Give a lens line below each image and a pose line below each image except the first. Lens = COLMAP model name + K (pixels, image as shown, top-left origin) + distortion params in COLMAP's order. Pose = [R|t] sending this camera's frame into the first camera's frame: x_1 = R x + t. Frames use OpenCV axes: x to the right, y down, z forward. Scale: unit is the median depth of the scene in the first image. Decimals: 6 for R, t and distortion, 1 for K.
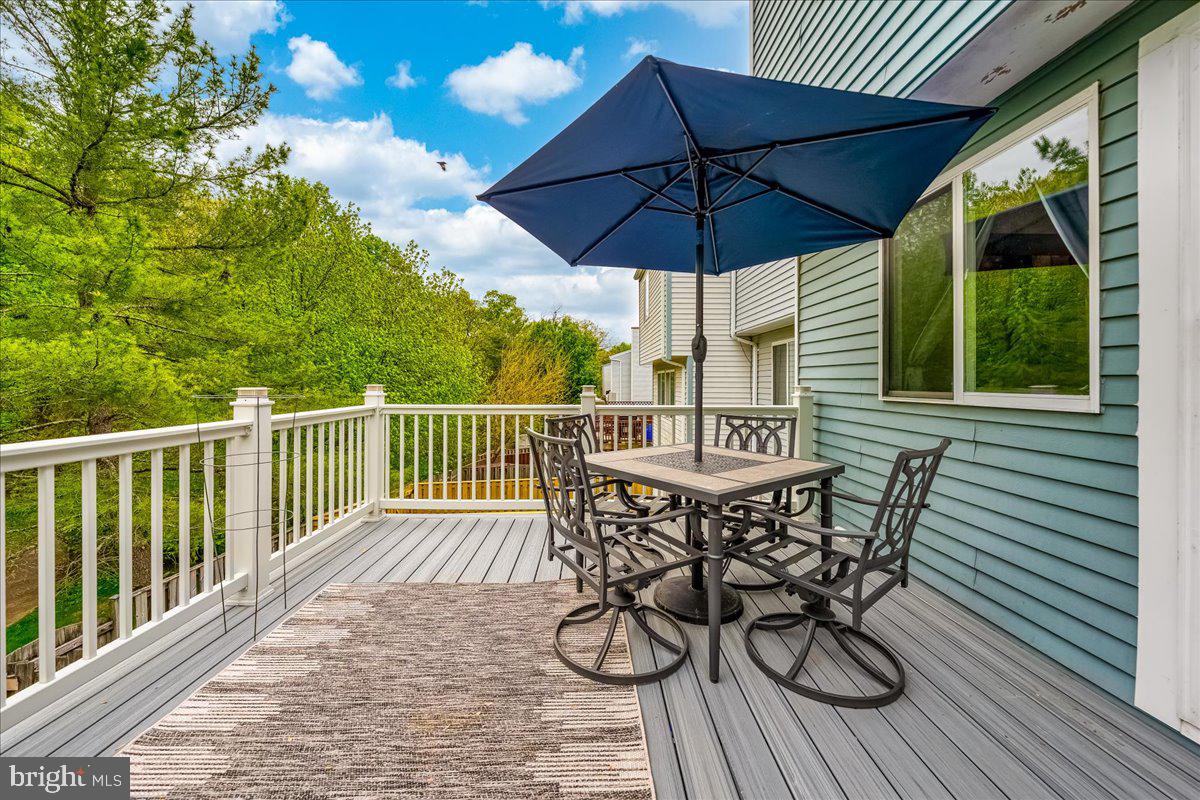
lens RADIAL K [[412.2, 0, 596.7], [0, 412.2, 376.8], [0, 0, 1]] dist [-0.001142, -0.000096]
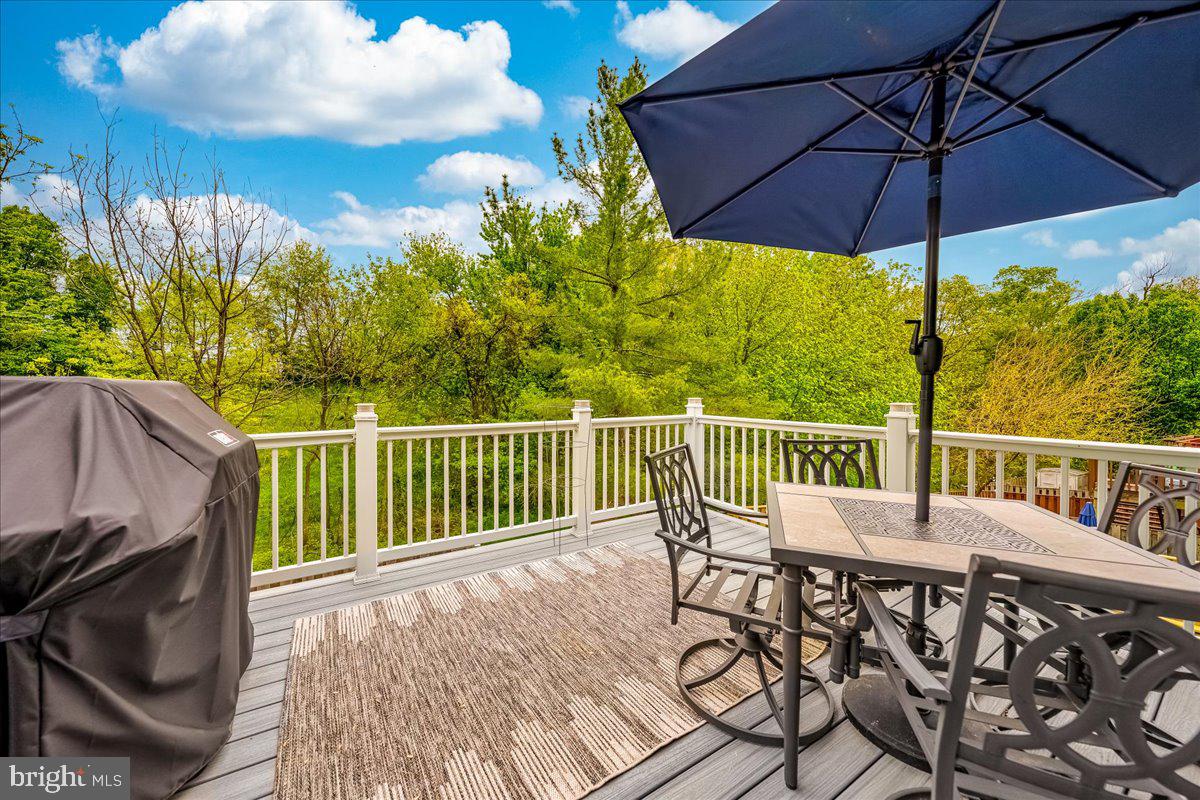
lens RADIAL K [[409.2, 0, 595.4], [0, 409.2, 389.0], [0, 0, 1]] dist [-0.001604, -0.000379]
pose [[0.558244, -0.004215, -0.829666, 0.504741], [0.008389, 0.999965, 0.000564, -0.017822], [0.829634, -0.007275, 0.558260, 0.178227]]
